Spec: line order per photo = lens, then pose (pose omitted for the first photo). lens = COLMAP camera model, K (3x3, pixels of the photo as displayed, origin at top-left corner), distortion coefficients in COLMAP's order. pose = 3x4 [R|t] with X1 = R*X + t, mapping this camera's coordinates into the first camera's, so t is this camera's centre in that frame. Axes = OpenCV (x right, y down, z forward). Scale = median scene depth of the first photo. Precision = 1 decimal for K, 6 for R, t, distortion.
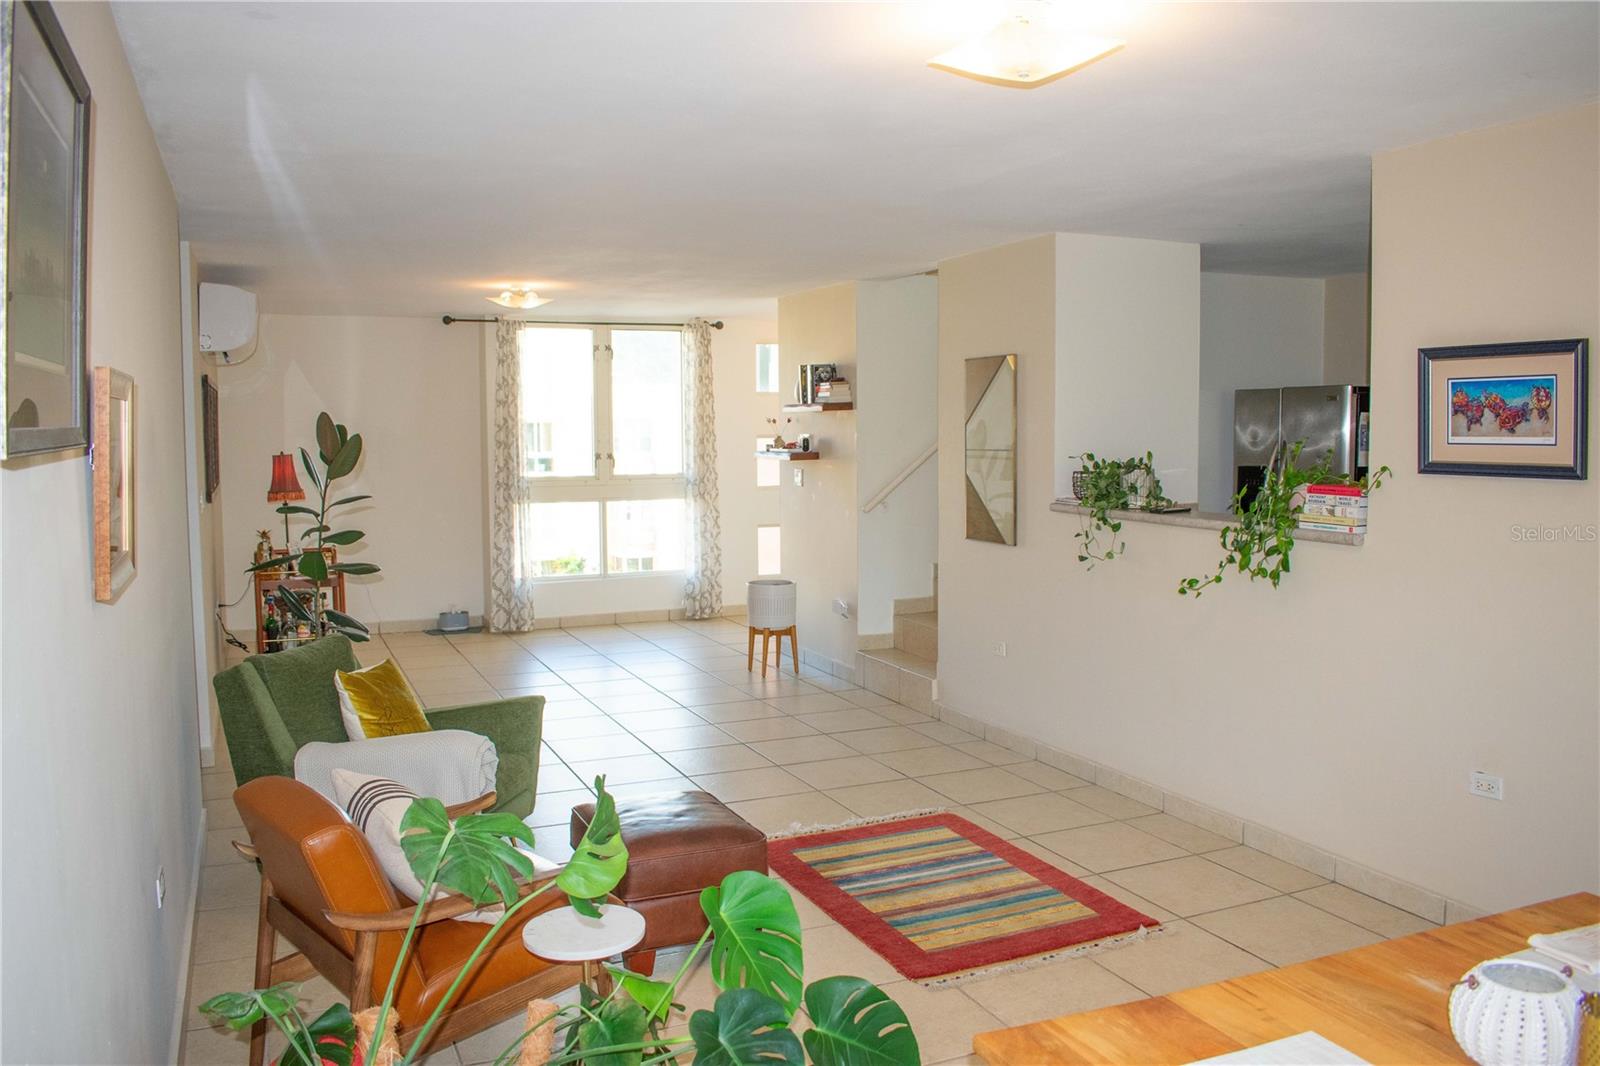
lens RADIAL K [[1250.7, 0, 796.3], [0, 1250.7, 528.6], [0, 0, 1]] dist [-0.094653, 0.006555]
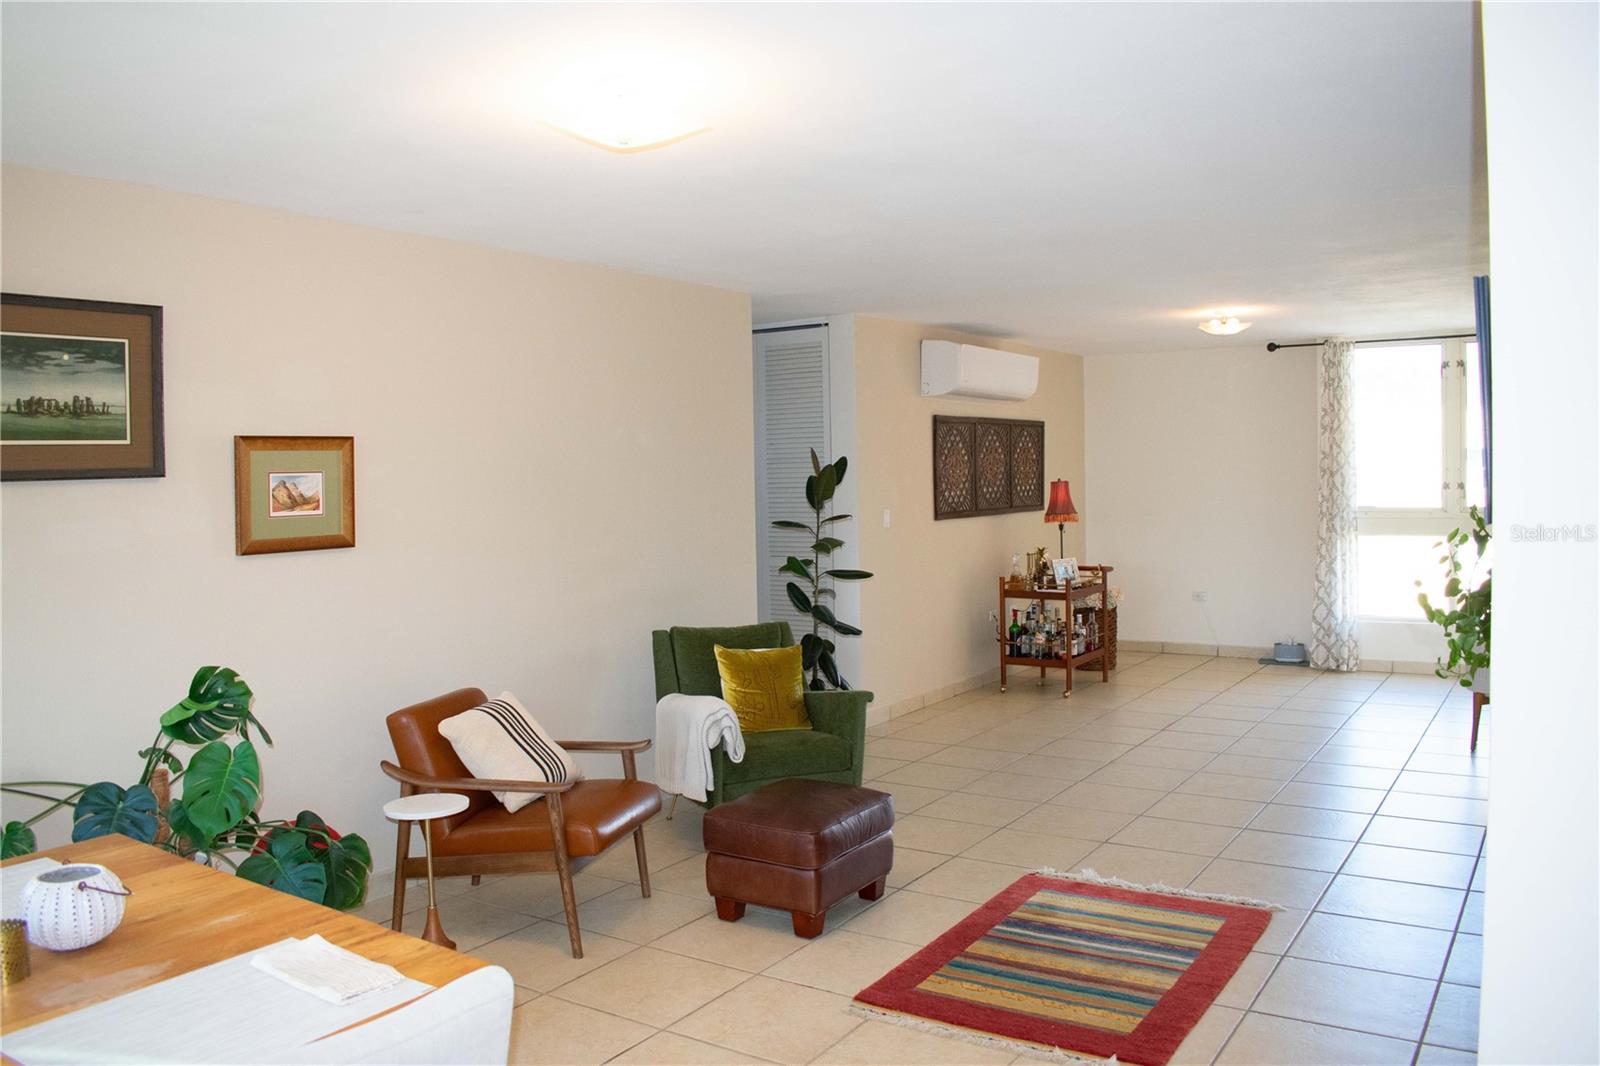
lens RADIAL K [[1250.7, 0, 796.3], [0, 1250.7, 528.6], [0, 0, 1]] dist [-0.094653, 0.006555]
pose [[0.539317, 0.032211, -0.841487, 0.337810], [-0.051039, 0.998681, 0.005516, -0.008863], [0.840555, 0.039974, 0.540249, 0.147505]]
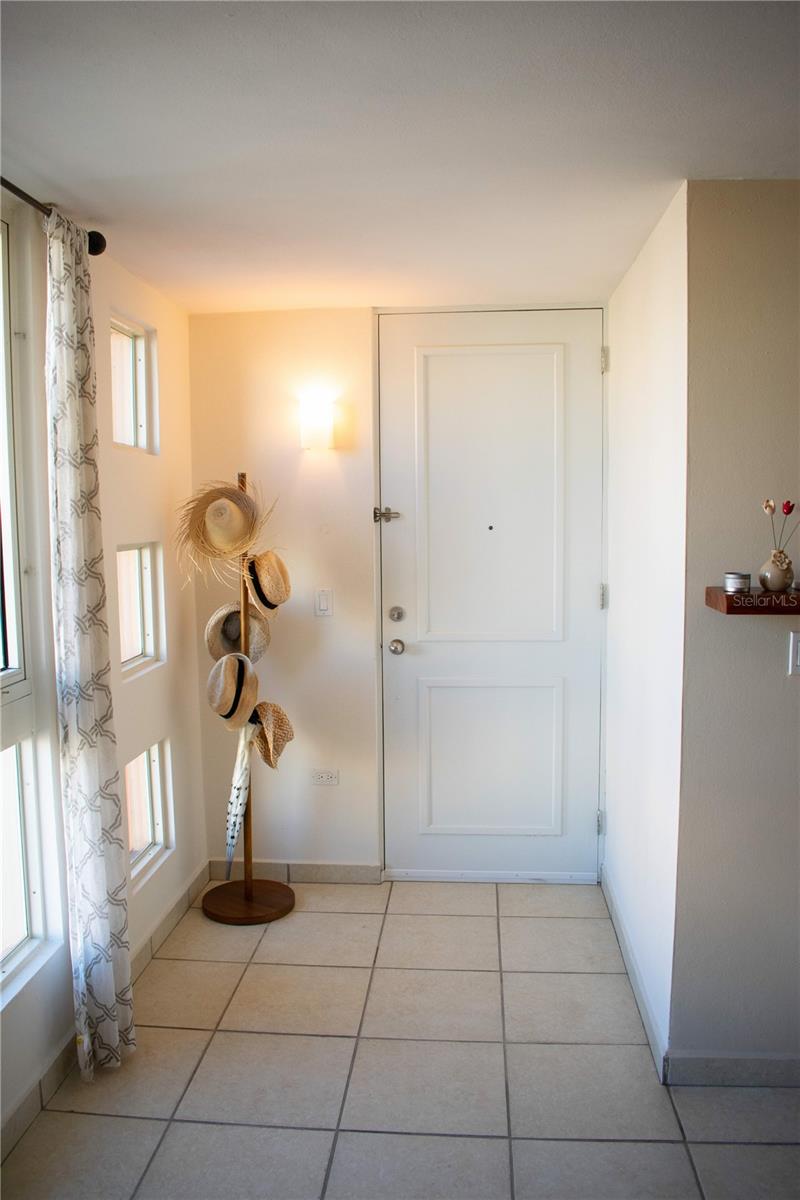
lens RADIAL K [[938.1, 0, 400.0], [0, 938.1, 600.0], [0, 0, 1]] dist [-0.094653, 0.006555]
pose [[0.488078, -0.081181, 0.869016, -0.271955], [0.072274, 0.996005, 0.052451, -0.073327], [-0.869802, 0.037207, 0.491996, 0.853297]]
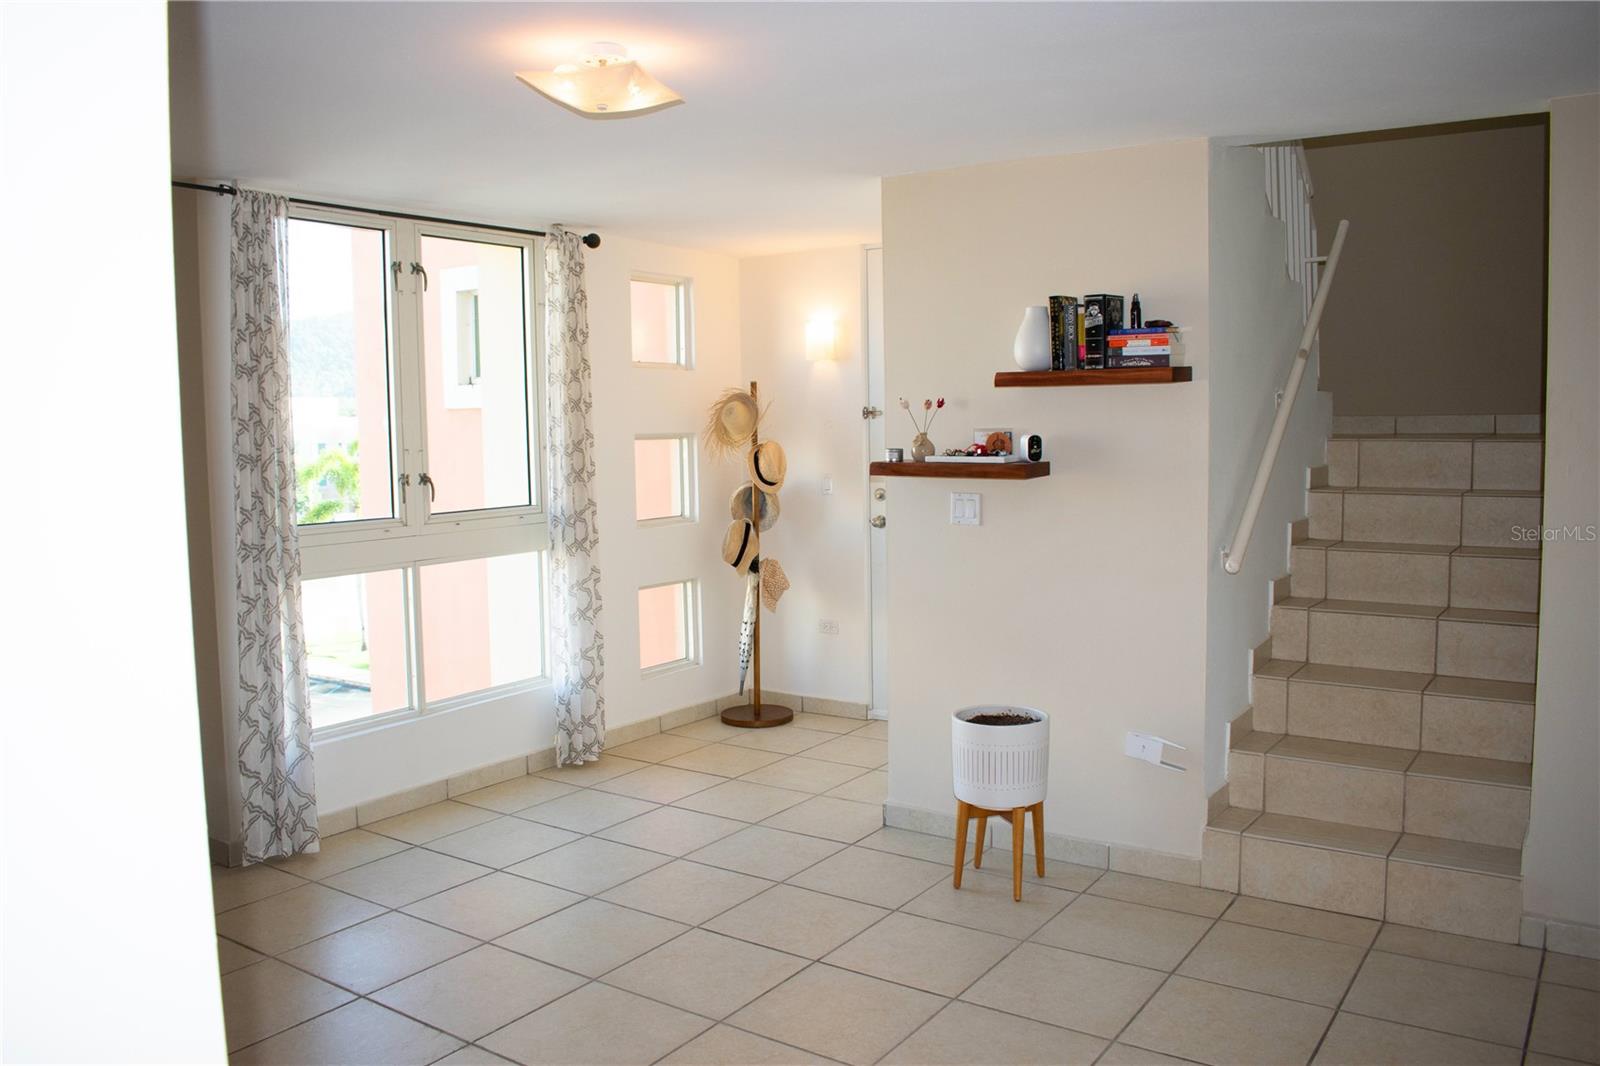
lens RADIAL K [[1250.7, 0, 796.3], [0, 1250.7, 528.6], [0, 0, 1]] dist [-0.094653, 0.006555]
pose [[0.860618, -0.050268, 0.506764, -0.291687], [0.049209, 0.998668, 0.015492, -0.039753], [-0.506868, 0.011605, 0.861946, 0.503681]]
